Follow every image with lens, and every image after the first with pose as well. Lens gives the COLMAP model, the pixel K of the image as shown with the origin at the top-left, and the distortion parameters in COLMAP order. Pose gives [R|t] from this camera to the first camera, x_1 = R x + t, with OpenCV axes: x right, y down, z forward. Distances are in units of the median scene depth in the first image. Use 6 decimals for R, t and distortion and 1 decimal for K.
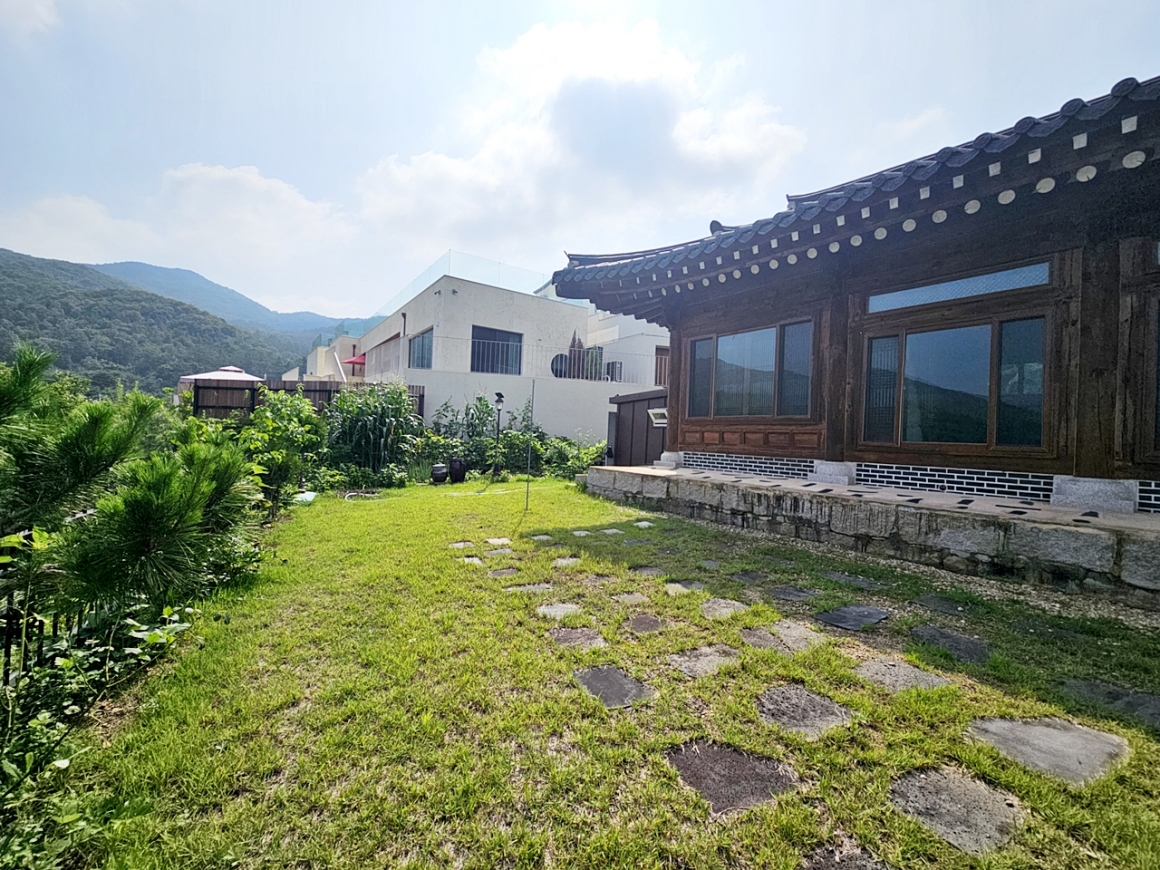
lens RADIAL K [[476.0, 0, 579.6], [0, 476.0, 434.7], [0, 0, 1]] dist [-0.001254, 0.000674]
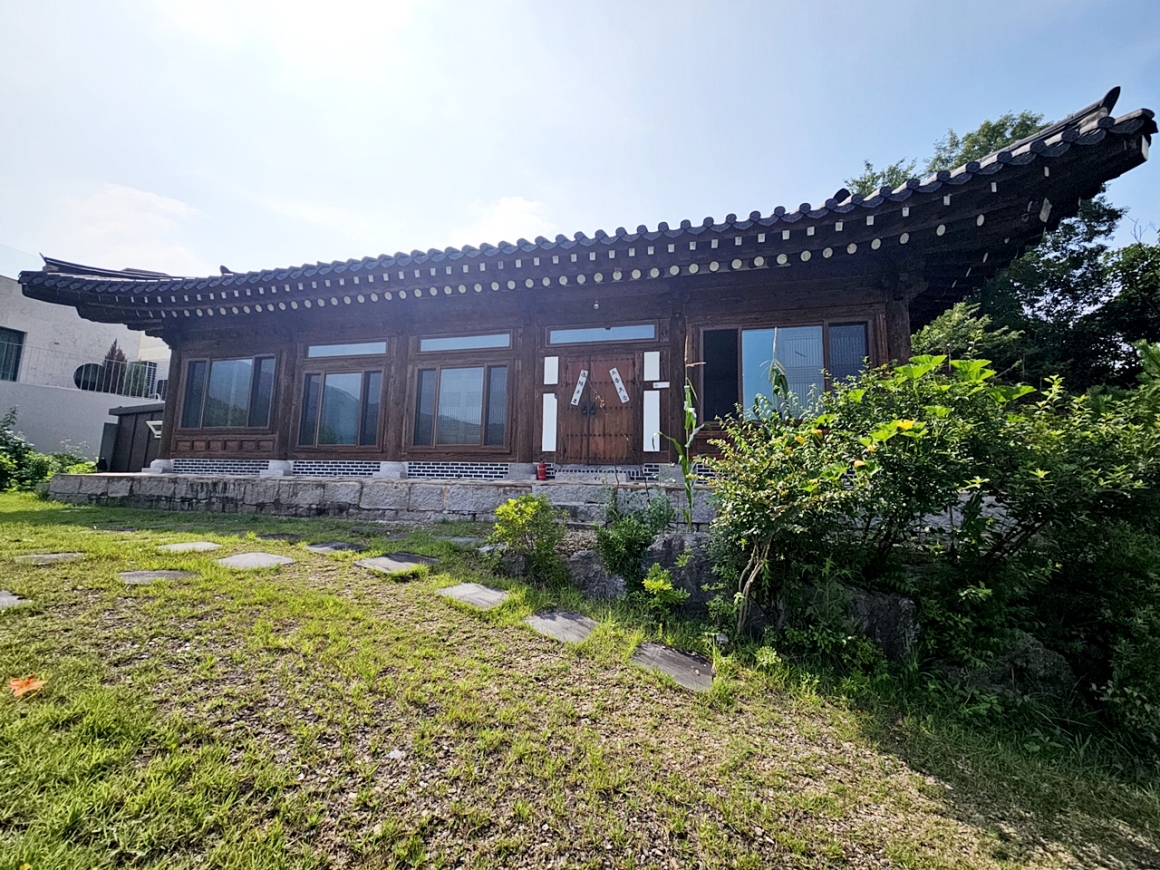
lens RADIAL K [[476.0, 0, 578.7], [0, 476.0, 431.8], [0, 0, 1]] dist [-0.001254, 0.000674]
pose [[0.781032, 0.060725, 0.621532, 0.337726], [0.000697, 0.995176, -0.098107, 0.105728], [-0.624491, 0.077058, 0.777221, -0.583747]]
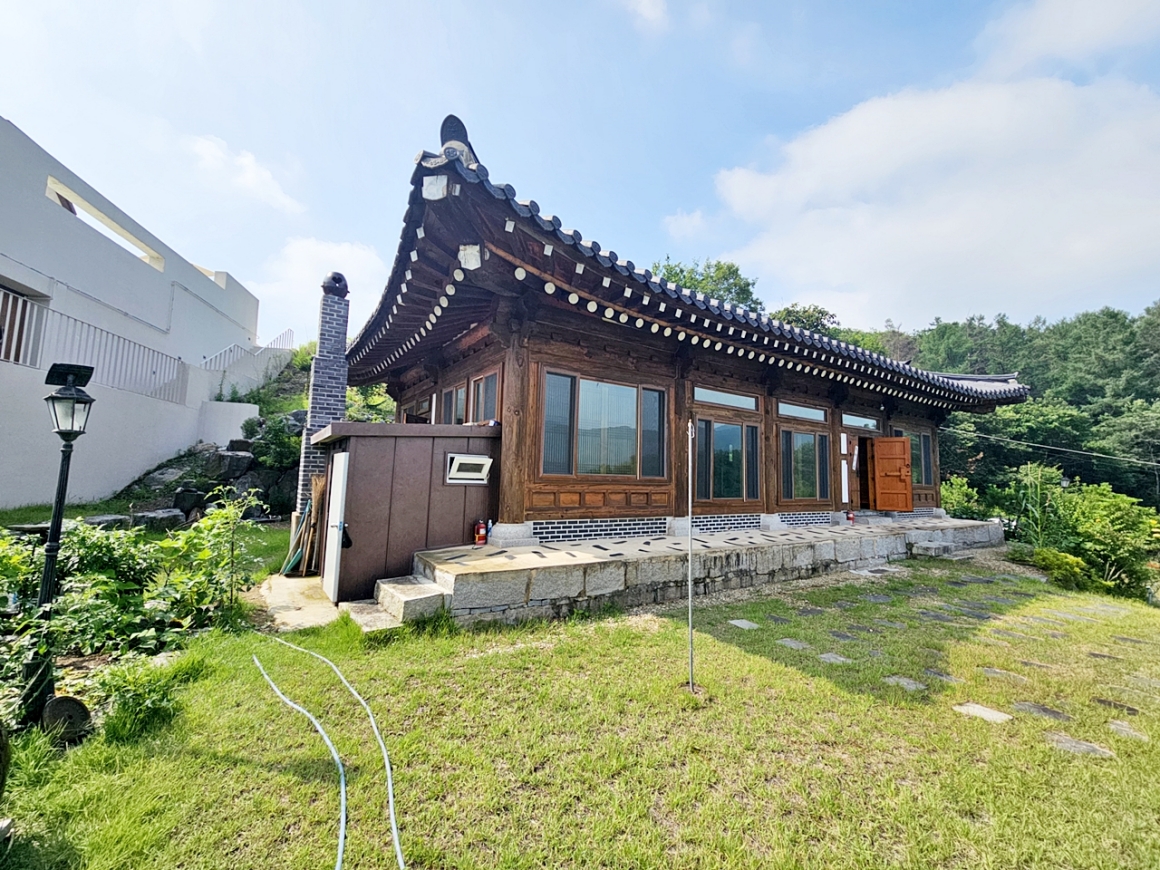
lens RADIAL K [[476.0, 0, 579.5], [0, 476.0, 437.5], [0, 0, 1]] dist [-0.001254, 0.000674]
pose [[0.043799, 0.051789, 0.997697, -0.646589], [-0.026448, 0.998366, -0.050663, -0.072184], [-0.998690, -0.024168, 0.045097, 1.164359]]
